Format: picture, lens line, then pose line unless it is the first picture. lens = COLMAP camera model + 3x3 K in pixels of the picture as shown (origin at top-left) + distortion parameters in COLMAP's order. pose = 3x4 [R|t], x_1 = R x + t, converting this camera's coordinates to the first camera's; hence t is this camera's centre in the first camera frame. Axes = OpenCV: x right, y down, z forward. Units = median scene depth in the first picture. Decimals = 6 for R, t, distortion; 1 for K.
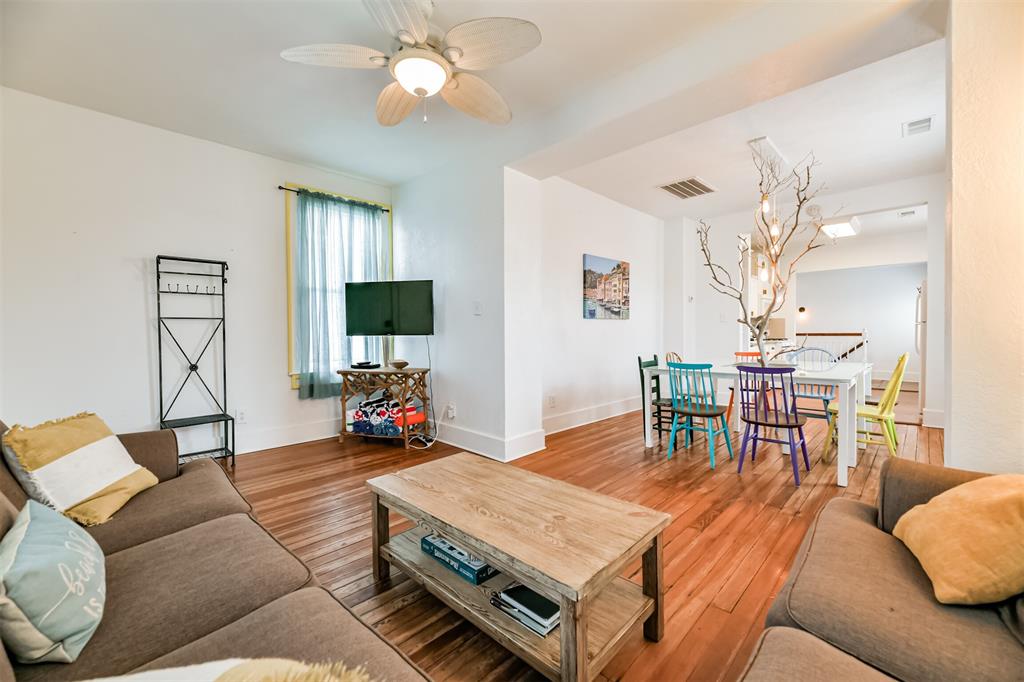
lens RADIAL K [[414.5, 0, 510.4], [0, 414.5, 339.0], [0, 0, 1]] dist [0.009946, 0.000016]
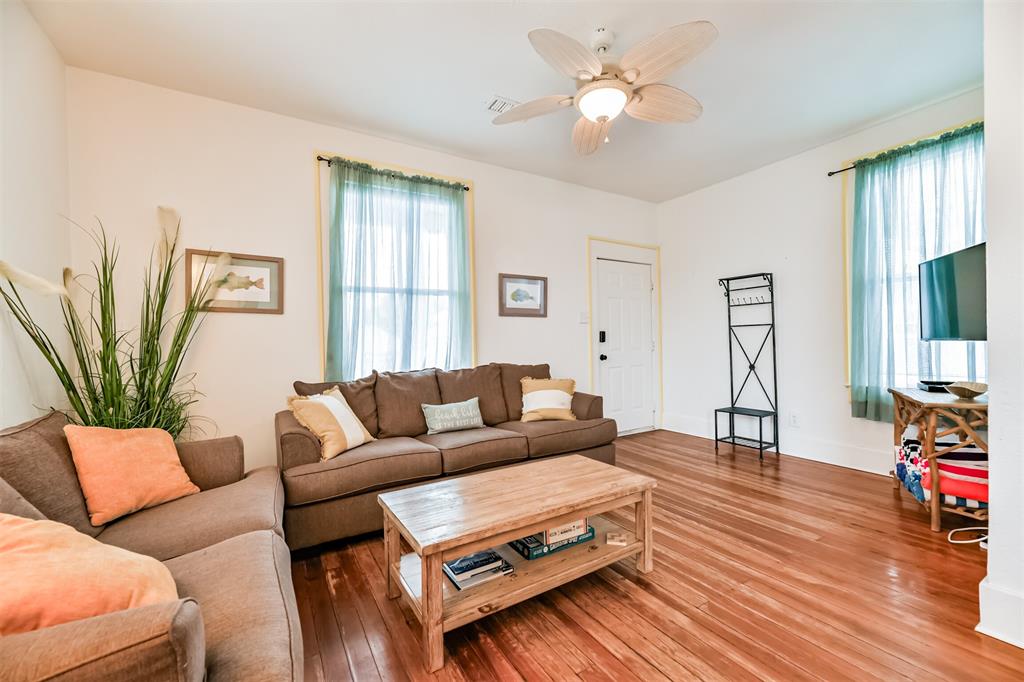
lens RADIAL K [[414.5, 0, 508.8], [0, 414.5, 338.4], [0, 0, 1]] dist [0.009946, 0.000016]
pose [[-0.247293, 0.004225, -0.968932, 0.332341], [0.003627, 0.999988, 0.003435, -0.011493], [0.968934, -0.002665, -0.247305, 0.376111]]
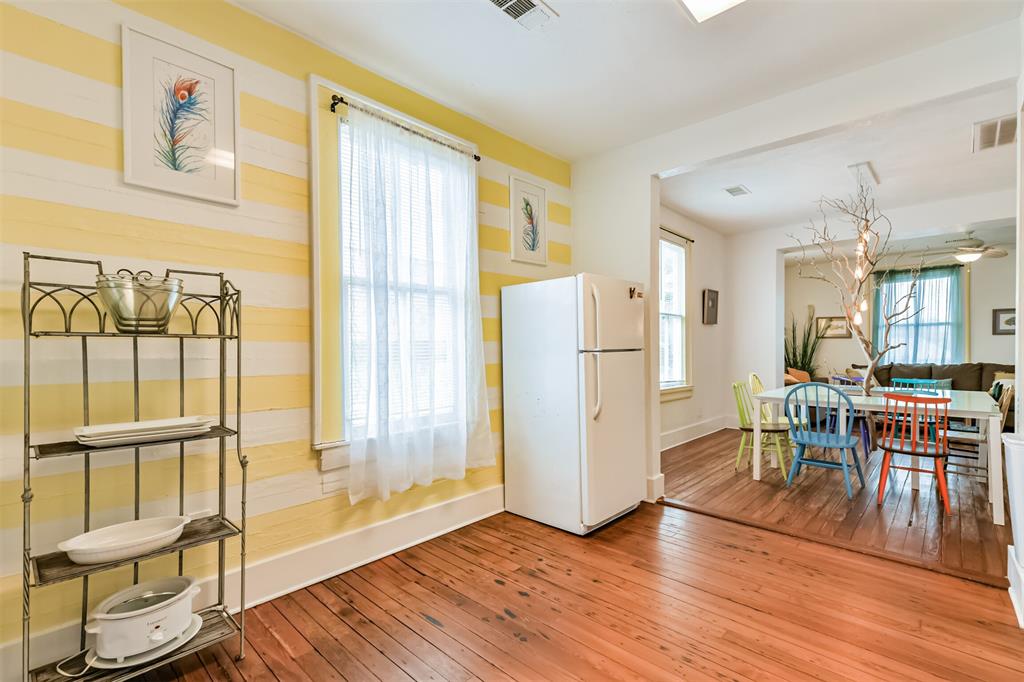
lens RADIAL K [[446.2, 0, 519.0], [0, 446.2, 349.5], [0, 0, 1]] dist [-0.000803, 0.000094]
pose [[-0.999603, 0.012636, -0.025199, 1.147387], [0.012139, 0.999731, 0.019758, -0.053500], [0.025442, 0.019445, -0.999487, 1.597509]]
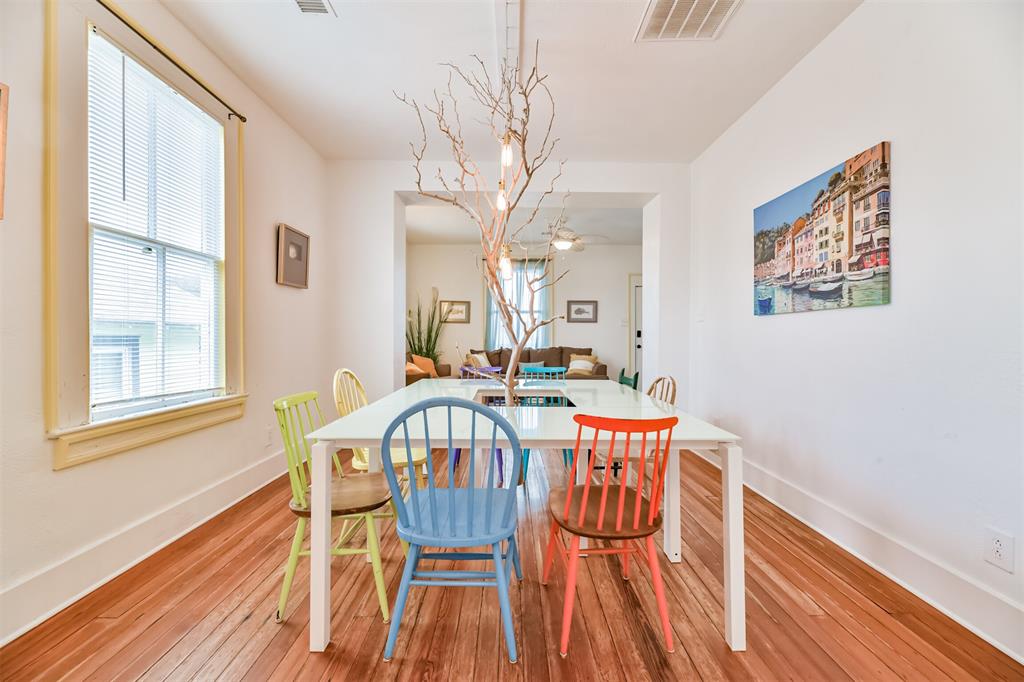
lens RADIAL K [[414.5, 0, 514.7], [0, 414.5, 338.6], [0, 0, 1]] dist [0.009946, 0.000016]
pose [[-0.699393, 0.010682, -0.714658, 0.830904], [-0.008615, 0.999690, 0.023373, -0.026952], [0.714686, 0.022504, -0.699084, 1.136842]]
